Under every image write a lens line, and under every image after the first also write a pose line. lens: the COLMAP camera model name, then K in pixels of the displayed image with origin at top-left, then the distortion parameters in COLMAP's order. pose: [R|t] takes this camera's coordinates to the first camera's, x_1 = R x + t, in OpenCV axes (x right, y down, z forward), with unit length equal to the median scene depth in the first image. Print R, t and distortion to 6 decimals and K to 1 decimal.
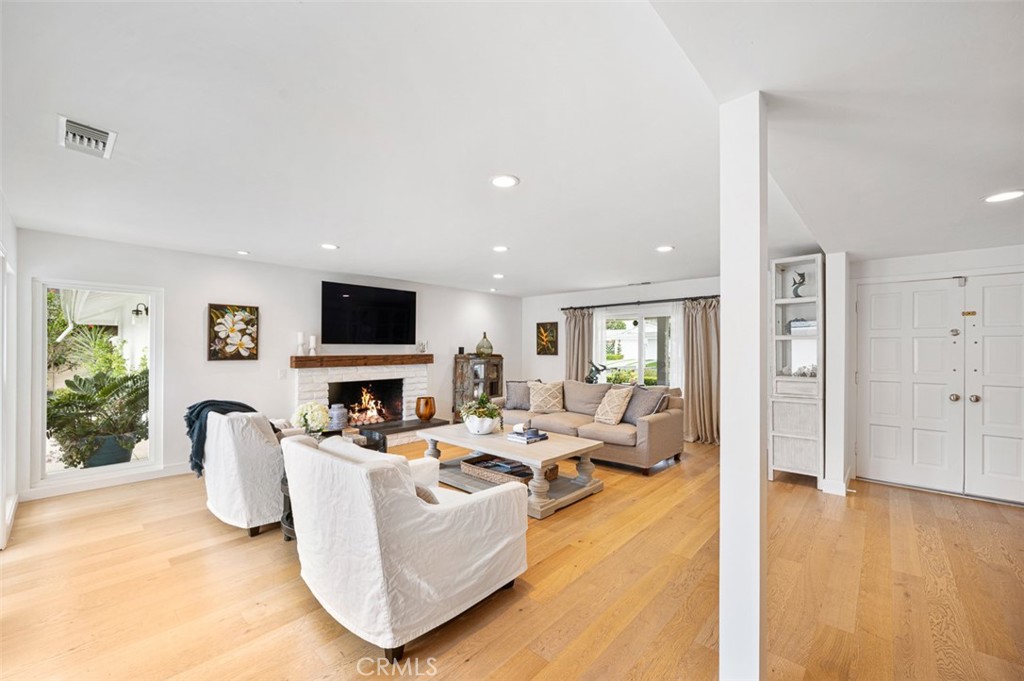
lens RADIAL K [[412.3, 0, 513.1], [0, 412.3, 346.5], [0, 0, 1]] dist [0.003667, -0.000261]
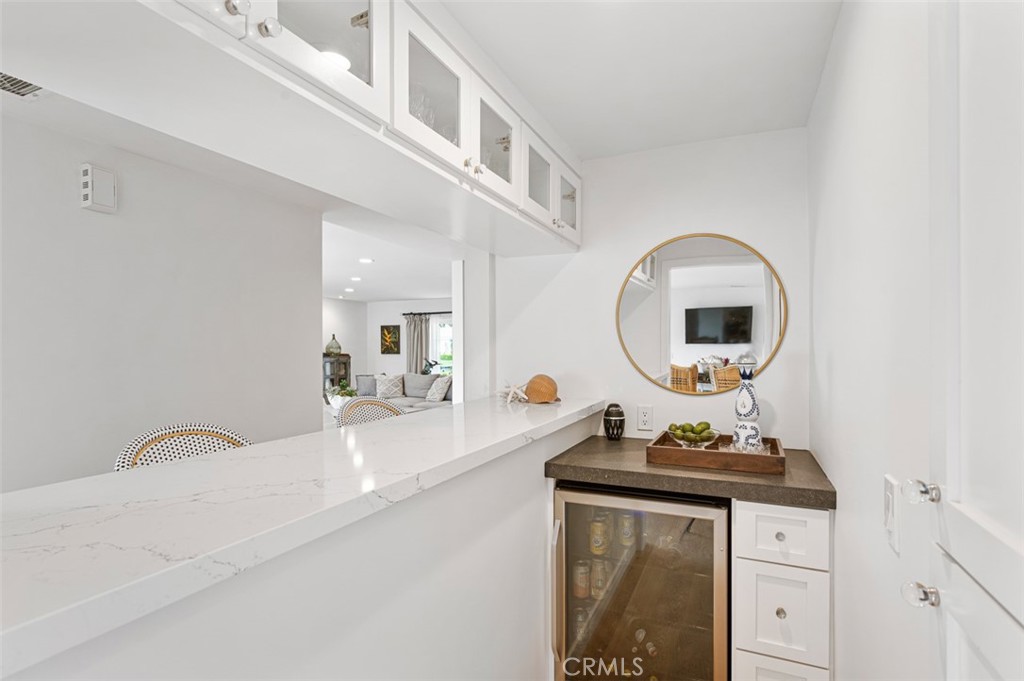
lens RADIAL K [[505.8, 0, 517.2], [0, 505.8, 348.4], [0, 0, 1]] dist [0.003116, 0.000034]
pose [[0.947608, -0.007164, 0.319356, -0.035782], [0.005159, 0.999961, 0.007124, -0.003296], [-0.319395, -0.005103, 0.947608, -0.486867]]
